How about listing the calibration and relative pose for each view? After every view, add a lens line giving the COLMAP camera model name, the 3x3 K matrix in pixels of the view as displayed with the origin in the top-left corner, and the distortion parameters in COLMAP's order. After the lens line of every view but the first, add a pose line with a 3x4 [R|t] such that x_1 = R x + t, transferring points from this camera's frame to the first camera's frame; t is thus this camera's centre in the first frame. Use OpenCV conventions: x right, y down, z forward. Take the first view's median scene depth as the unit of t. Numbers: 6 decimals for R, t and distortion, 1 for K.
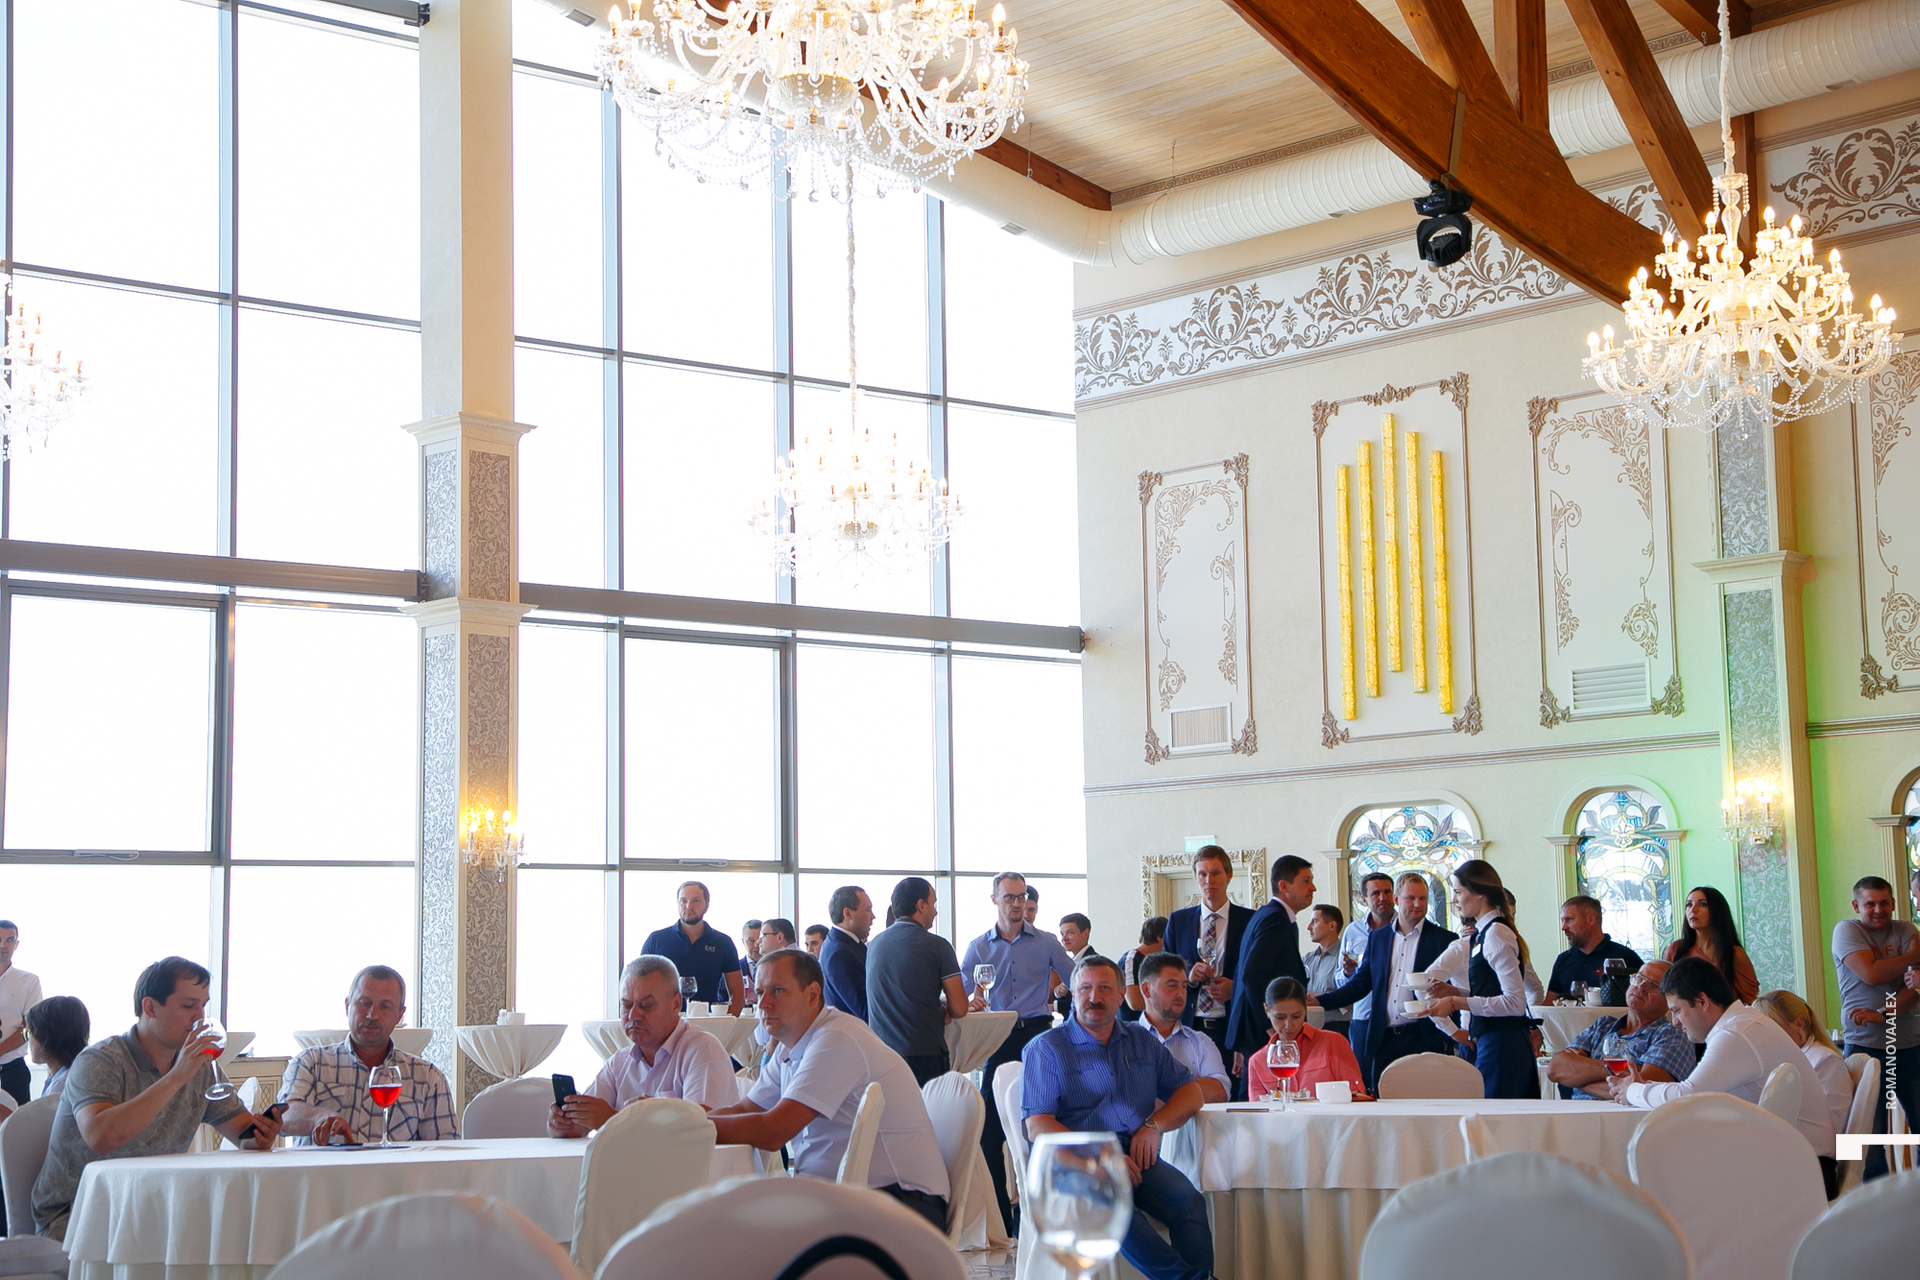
lens RADIAL K [[2754.9, 0, 960.0], [0, 2754.9, 640.0], [0, 0, 1]] dist [0.014551, 0.001996]
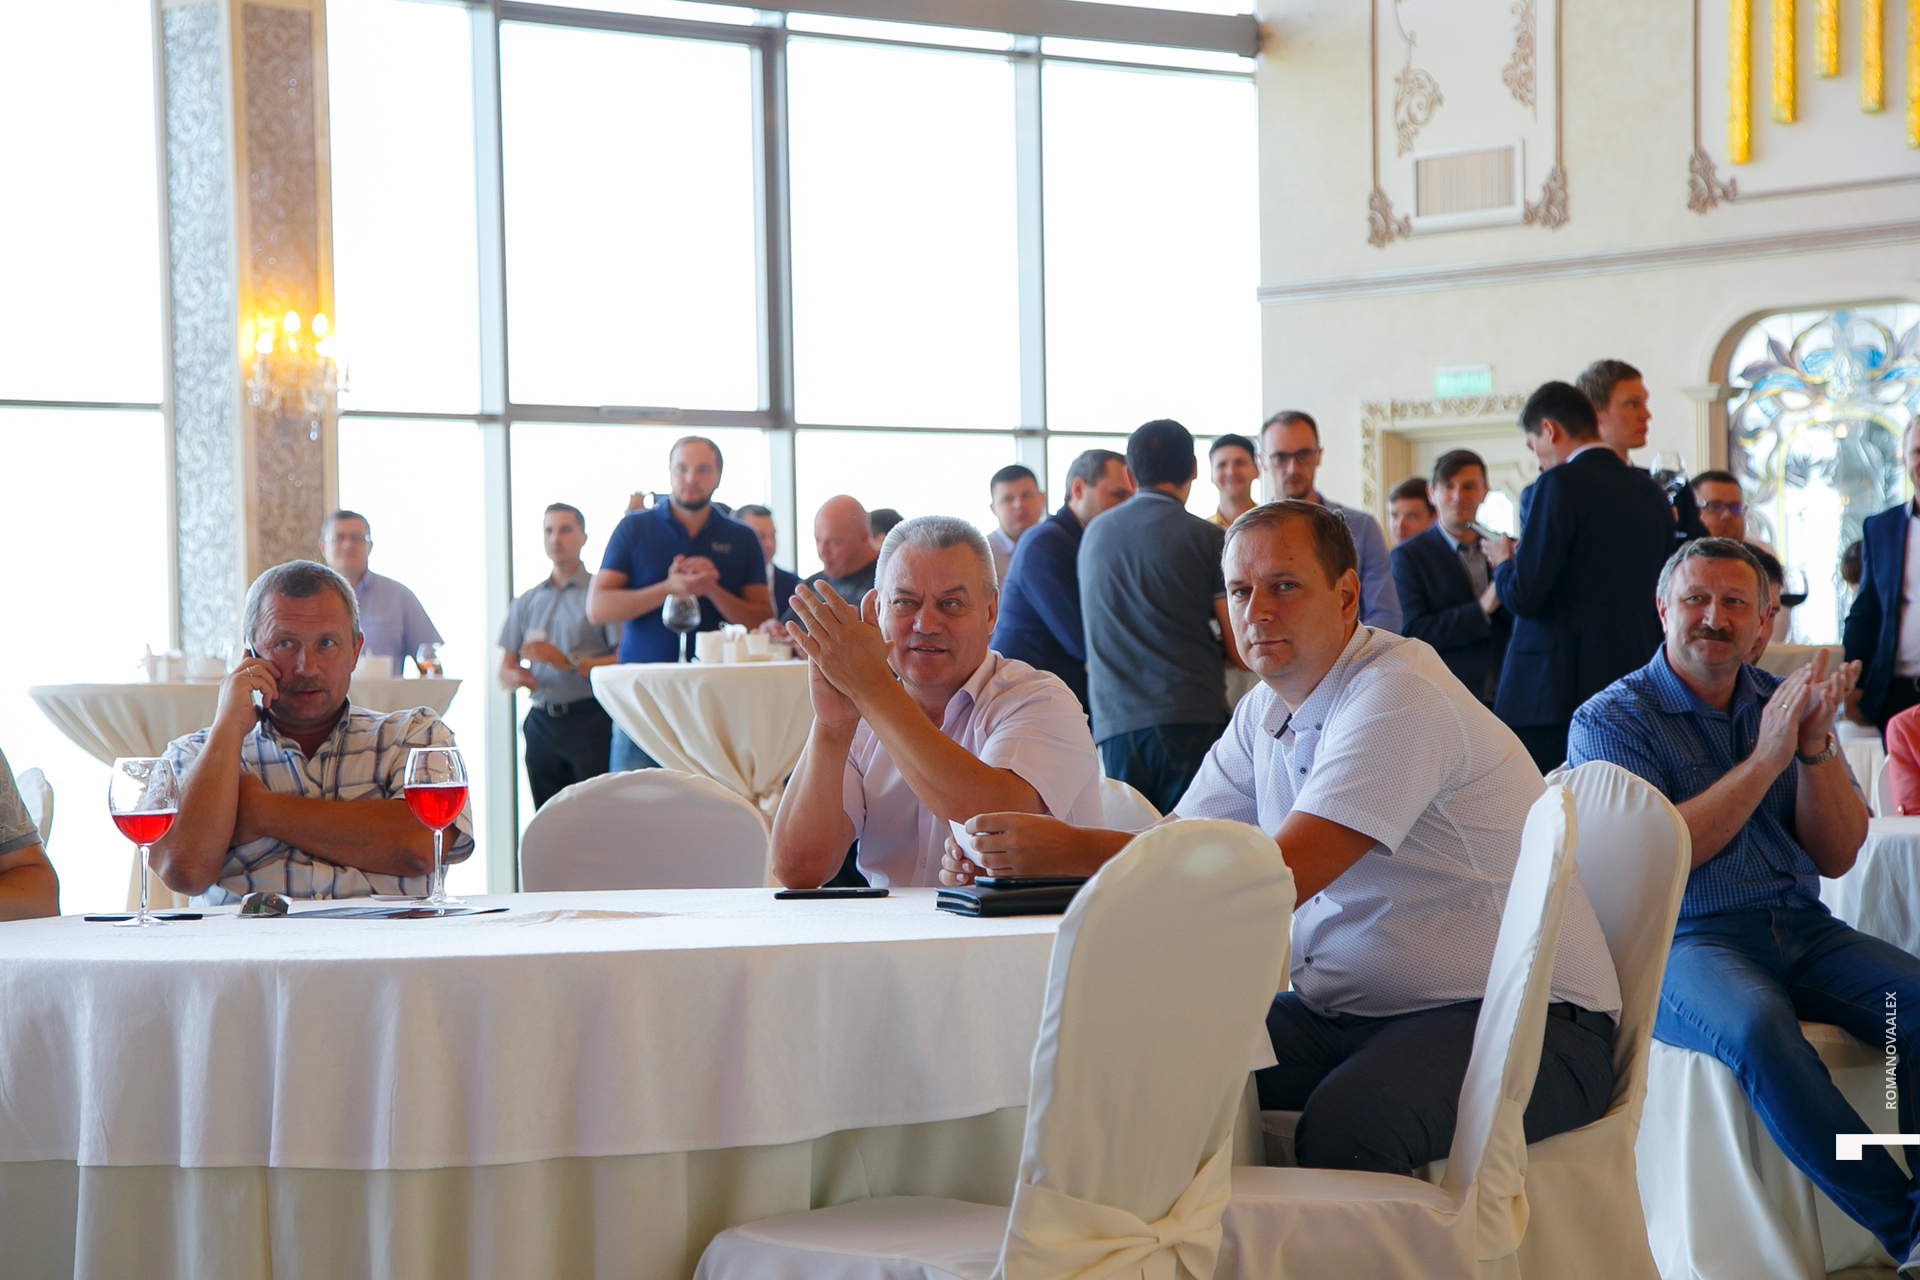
lens RADIAL K [[4180.9, 0, 955.2], [0, 4180.9, 674.0], [0, 0, 1]] dist [0.404528, -0.207391]
pose [[0.999790, -0.001978, 0.020392, -0.044251], [-0.000793, 0.990844, 0.135010, 0.014608], [-0.020472, -0.134998, 0.990634, 0.093195]]
